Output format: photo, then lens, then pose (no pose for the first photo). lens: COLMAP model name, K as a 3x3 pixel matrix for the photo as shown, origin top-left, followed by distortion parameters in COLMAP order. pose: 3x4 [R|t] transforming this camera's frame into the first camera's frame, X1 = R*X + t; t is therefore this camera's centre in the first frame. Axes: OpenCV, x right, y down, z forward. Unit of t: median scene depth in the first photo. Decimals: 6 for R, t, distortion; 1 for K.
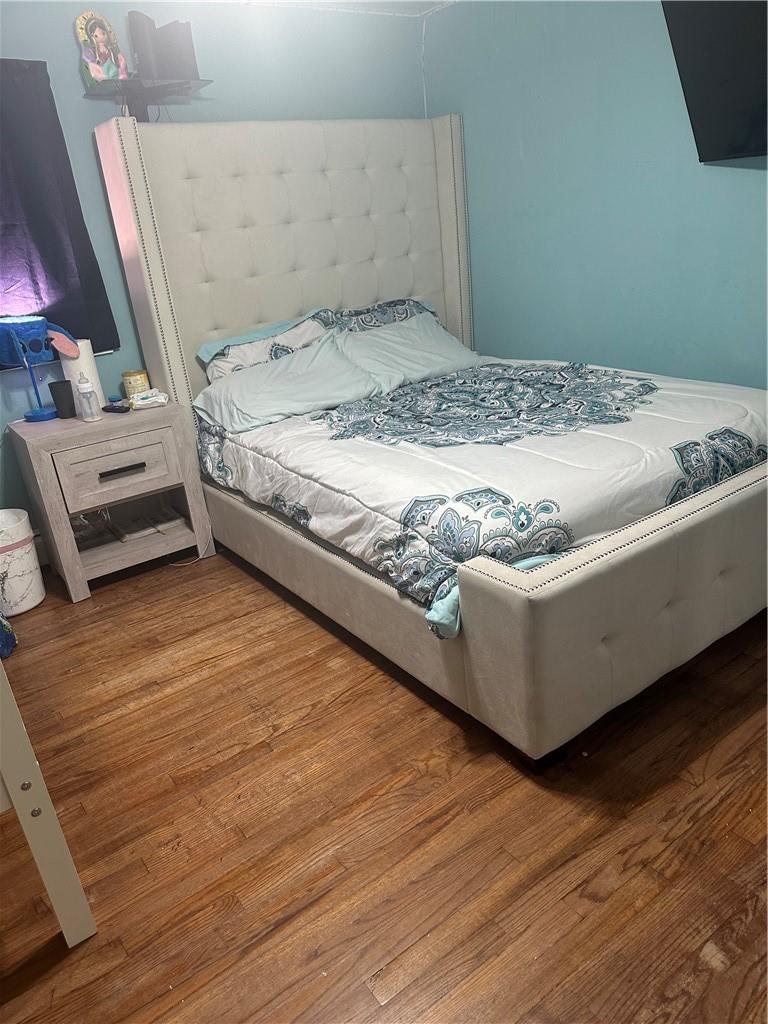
lens RADIAL K [[733.6, 0, 384.0], [0, 733.6, 512.0], [0, 0, 1]] dist [0.054386, -0.046706]
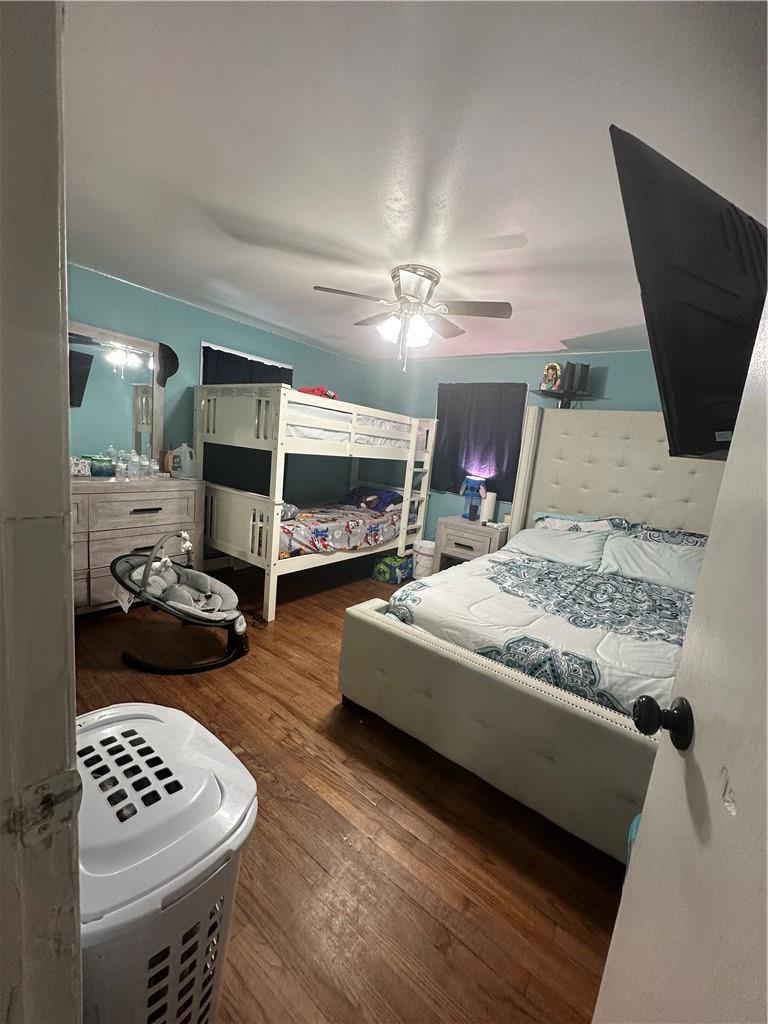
lens RADIAL K [[408.0, 0, 384.0], [0, 408.0, 512.0], [0, 0, 1]] dist [0.001341, 0.000041]
pose [[0.261711, 0.277230, -0.924473, 0.940631], [-0.468001, 0.874165, 0.129656, -0.257263], [0.844087, 0.398721, 0.358523, 0.398444]]
